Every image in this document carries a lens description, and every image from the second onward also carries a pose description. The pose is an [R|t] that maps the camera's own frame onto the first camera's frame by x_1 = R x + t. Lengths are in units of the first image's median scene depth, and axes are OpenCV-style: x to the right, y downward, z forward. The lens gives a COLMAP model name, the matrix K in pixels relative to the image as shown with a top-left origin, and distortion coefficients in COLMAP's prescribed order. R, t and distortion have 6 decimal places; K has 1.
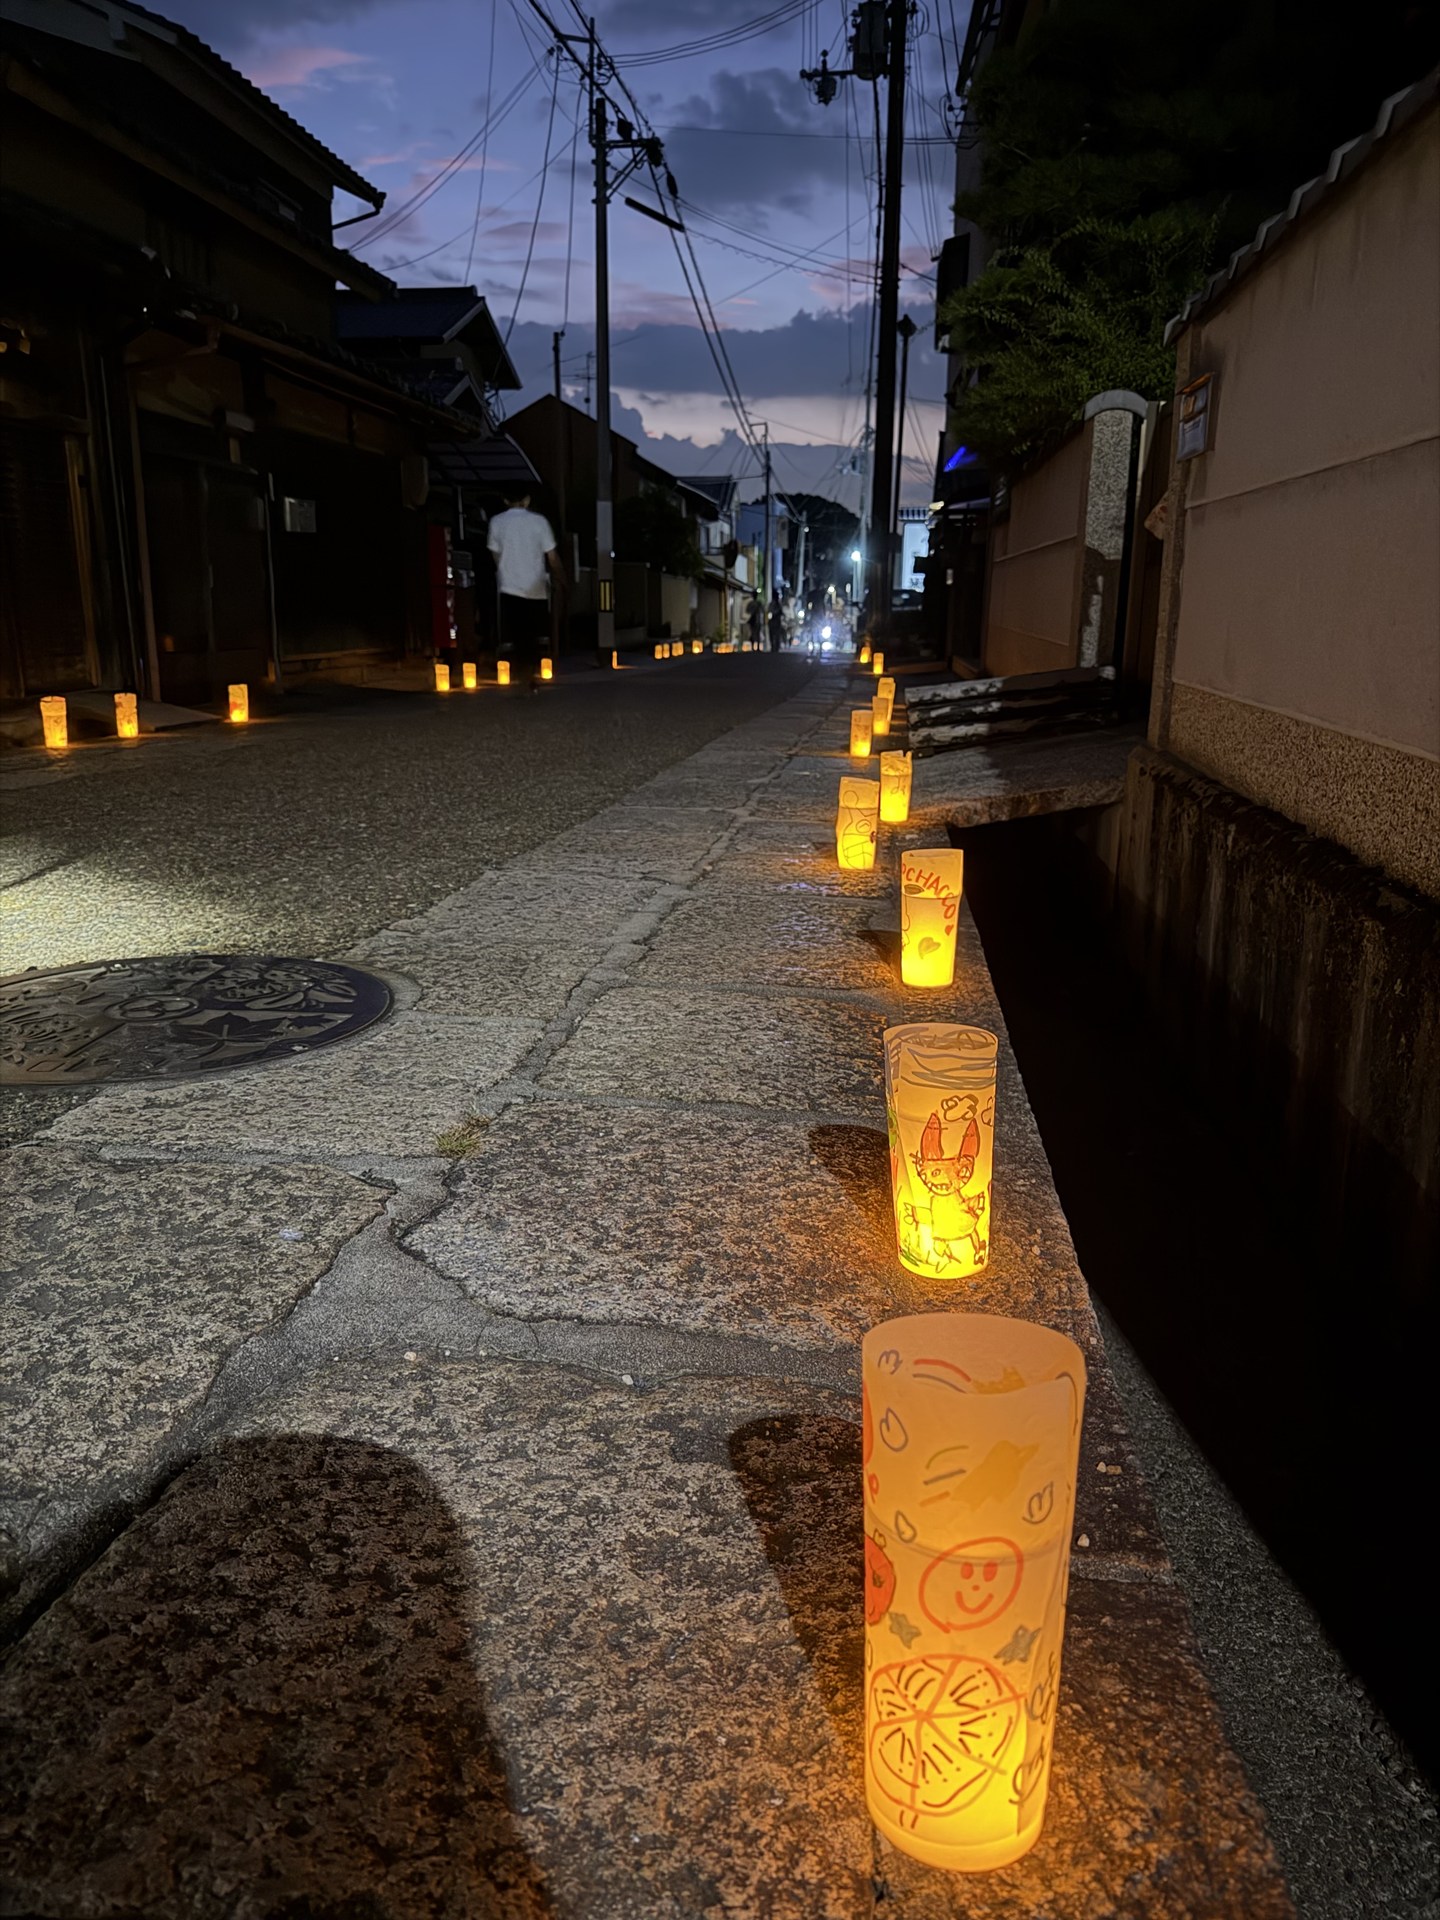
lens RADIAL K [[1343.0, 0, 718.2], [0, 1343.0, 926.9], [0, 0, 1]] dist [0.063859, -0.086607]
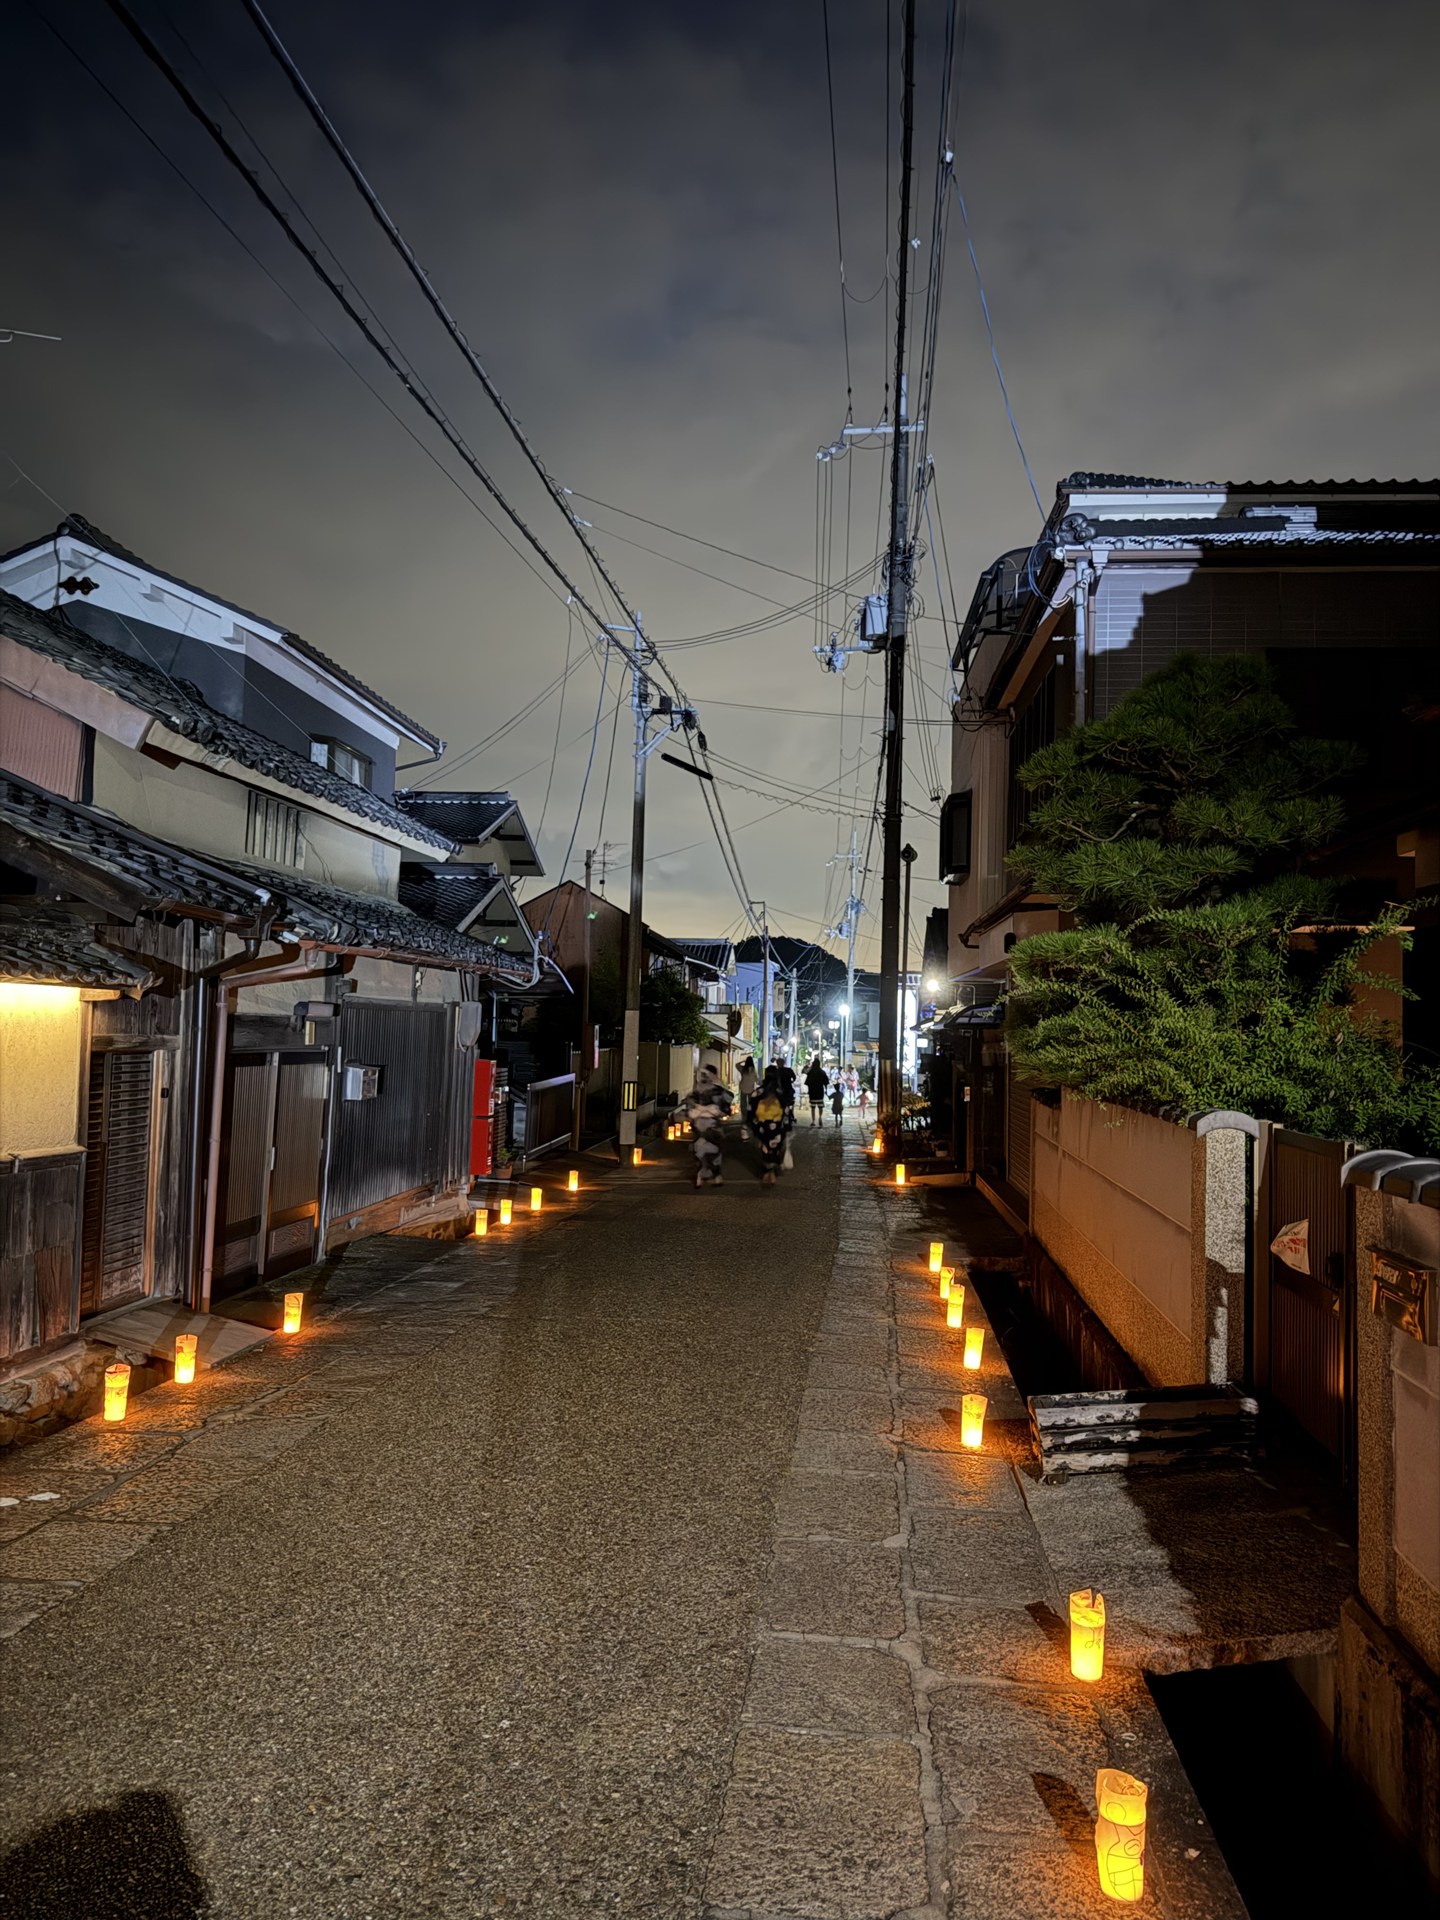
lens RADIAL K [[1322.9, 0, 750.3], [0, 1322.9, 961.2], [0, 0, 1]] dist [0.068922, -0.154898]
pose [[0.999456, 0.017831, 0.027745, -0.079824], [-0.008762, 0.954573, -0.297848, -0.167121], [-0.031796, 0.297443, 0.954210, 0.013328]]
